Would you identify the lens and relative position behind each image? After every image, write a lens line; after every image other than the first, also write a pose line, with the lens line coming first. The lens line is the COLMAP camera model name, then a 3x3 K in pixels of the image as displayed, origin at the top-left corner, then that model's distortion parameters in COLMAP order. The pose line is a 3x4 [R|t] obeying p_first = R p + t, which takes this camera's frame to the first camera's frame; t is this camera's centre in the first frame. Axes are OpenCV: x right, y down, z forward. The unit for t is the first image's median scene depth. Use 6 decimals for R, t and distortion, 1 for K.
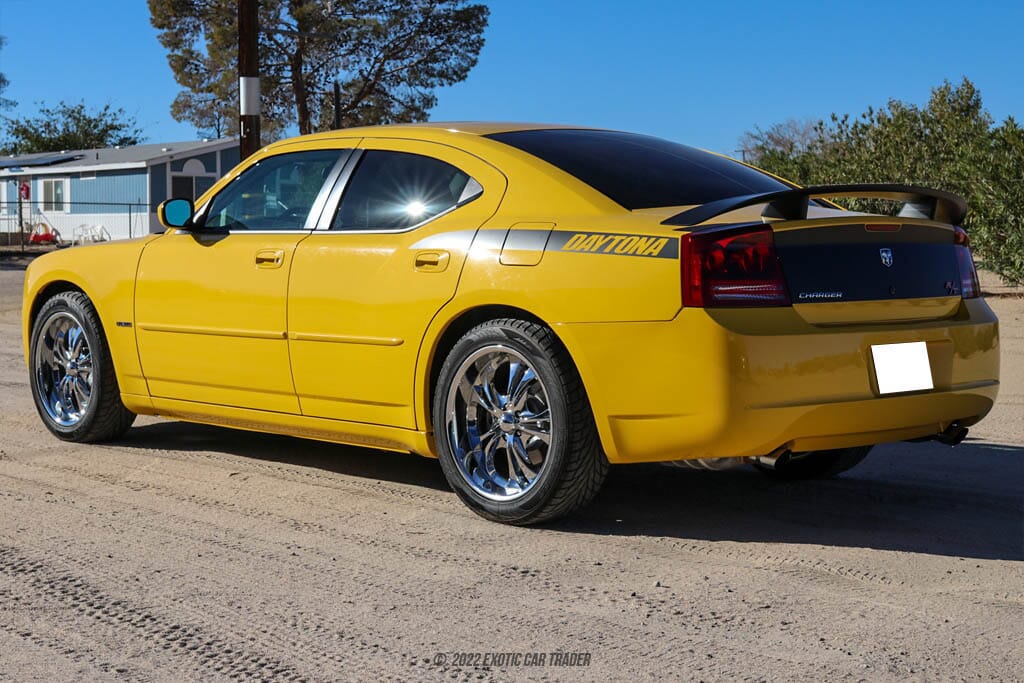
lens RADIAL K [[1633.7, 0, 512.0], [0, 1633.7, 341.5], [0, 0, 1]] dist [-0.040281, 0.041266]
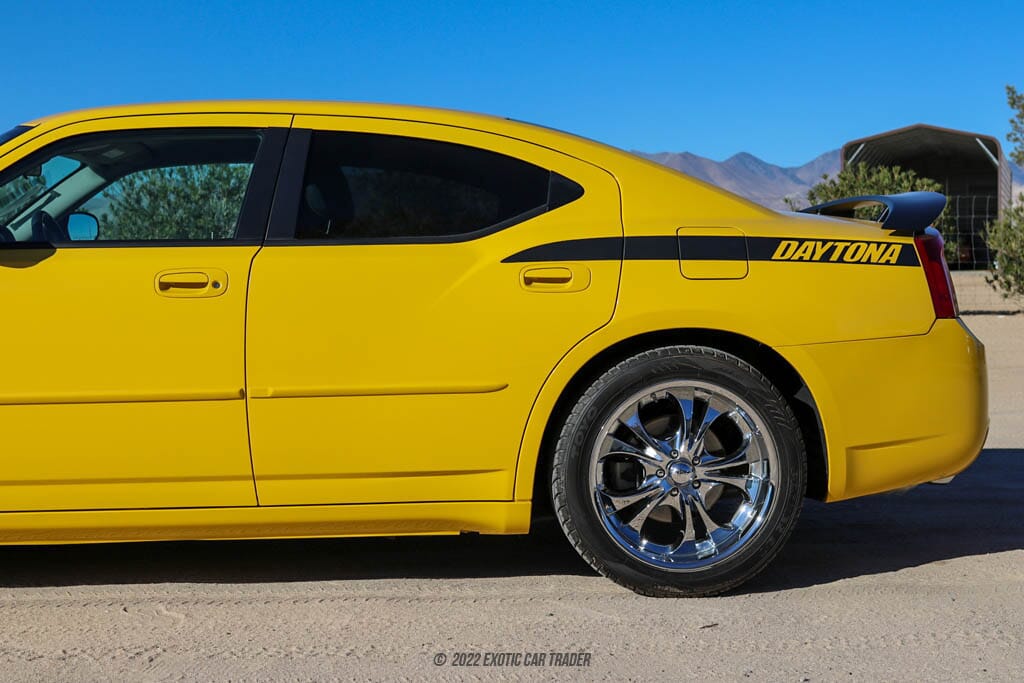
lens RADIAL K [[1633.7, 0, 512.0], [0, 1633.7, 341.5], [0, 0, 1]] dist [-0.040281, 0.041266]
pose [[0.633243, -0.053916, 0.772073, -0.720750], [0.059966, 0.997990, 0.020509, -0.039602], [-0.771627, 0.033311, 0.635203, 0.575802]]
